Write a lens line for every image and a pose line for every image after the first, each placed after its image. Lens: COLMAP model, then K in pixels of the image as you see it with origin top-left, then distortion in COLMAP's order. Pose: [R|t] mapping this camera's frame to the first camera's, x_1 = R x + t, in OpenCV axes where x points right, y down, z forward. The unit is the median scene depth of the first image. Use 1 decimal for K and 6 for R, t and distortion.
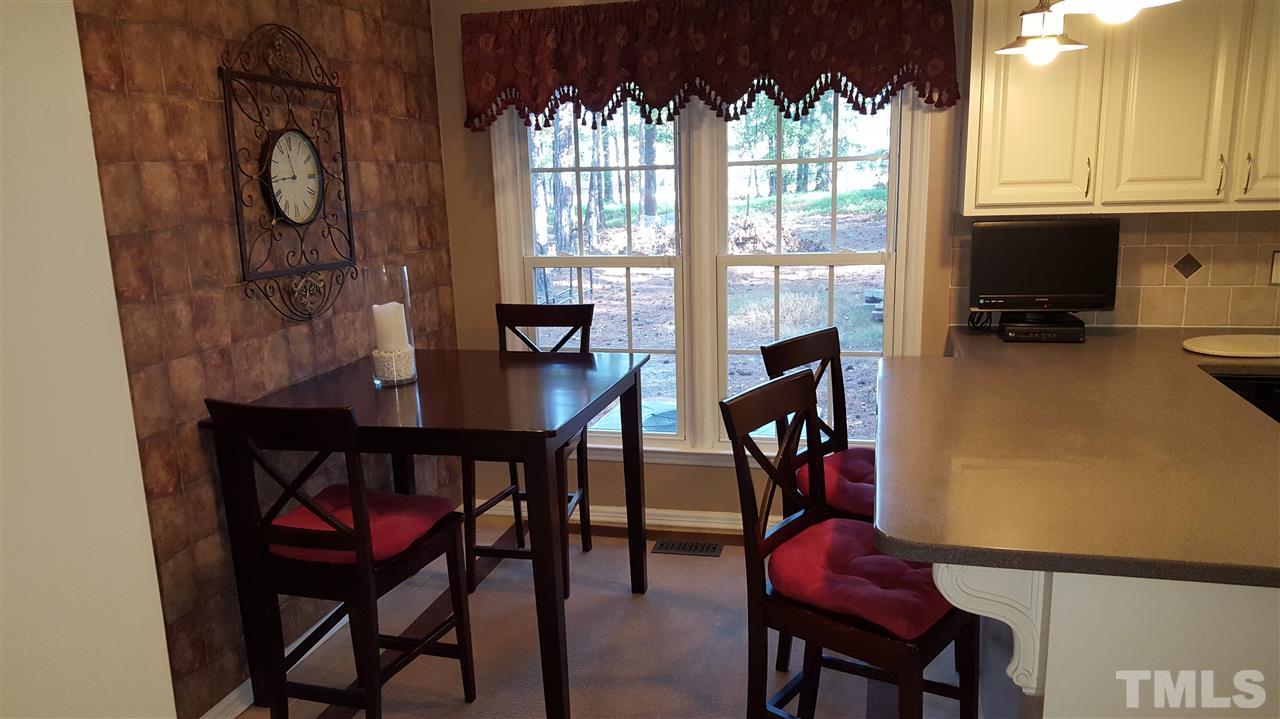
lens RADIAL K [[942.7, 0, 642.6], [0, 942.7, 369.5], [0, 0, 1]] dist [0.121535, -0.203567]
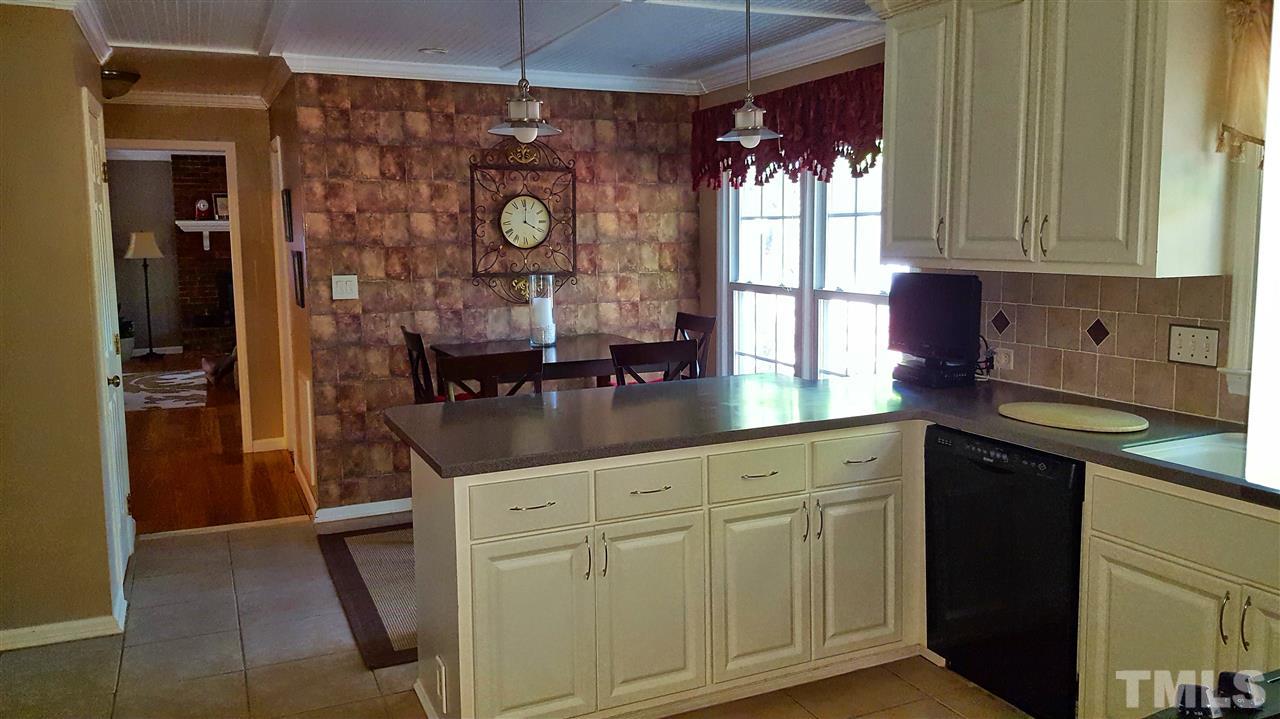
lens RADIAL K [[942.7, 0, 642.6], [0, 942.7, 369.5], [0, 0, 1]] dist [0.121535, -0.203567]
pose [[0.637277, 0.138523, -0.758082, 1.112199], [-0.167581, 0.985082, 0.039126, -0.037109], [0.752193, 0.102106, 0.650984, 0.056280]]
